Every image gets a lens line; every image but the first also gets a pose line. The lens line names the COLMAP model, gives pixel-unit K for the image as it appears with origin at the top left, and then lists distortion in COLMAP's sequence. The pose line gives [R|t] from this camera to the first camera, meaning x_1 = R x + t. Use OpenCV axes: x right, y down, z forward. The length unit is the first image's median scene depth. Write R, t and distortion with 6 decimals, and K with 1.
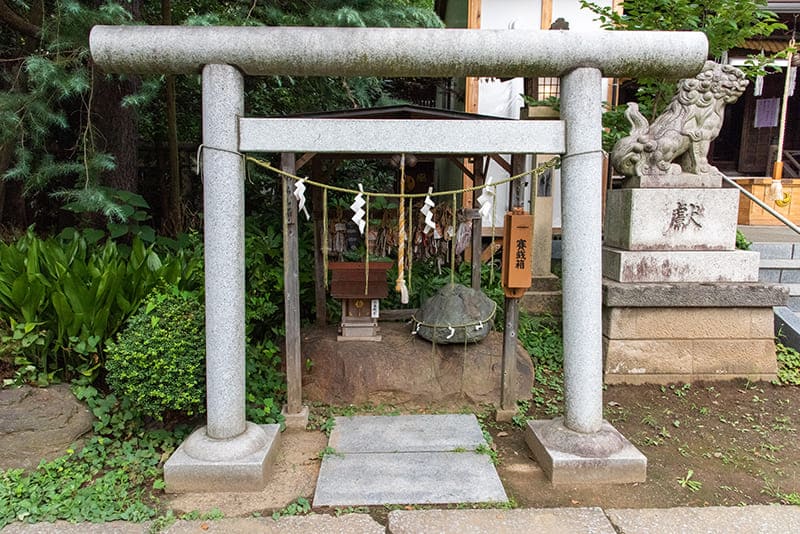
lens RADIAL K [[528.2, 0, 400.0], [0, 528.2, 267.0], [0, 0, 1]] dist [0.006966, 0.000139]
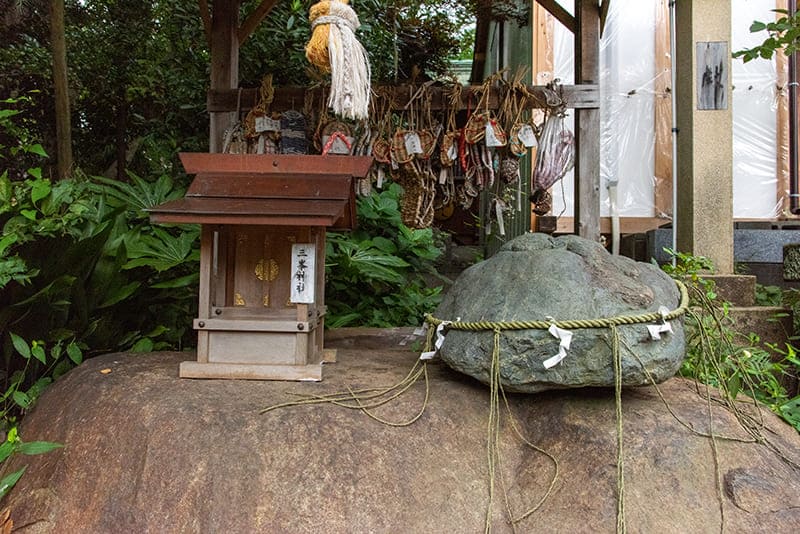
lens RADIAL K [[528.2, 0, 400.0], [0, 528.2, 267.0], [0, 0, 1]] dist [0.006966, 0.000139]
pose [[0.996699, 0.003371, -0.081119, 0.035928], [-0.016946, 0.985769, -0.167247, 0.126793], [0.079401, 0.168070, 0.982572, 0.697162]]
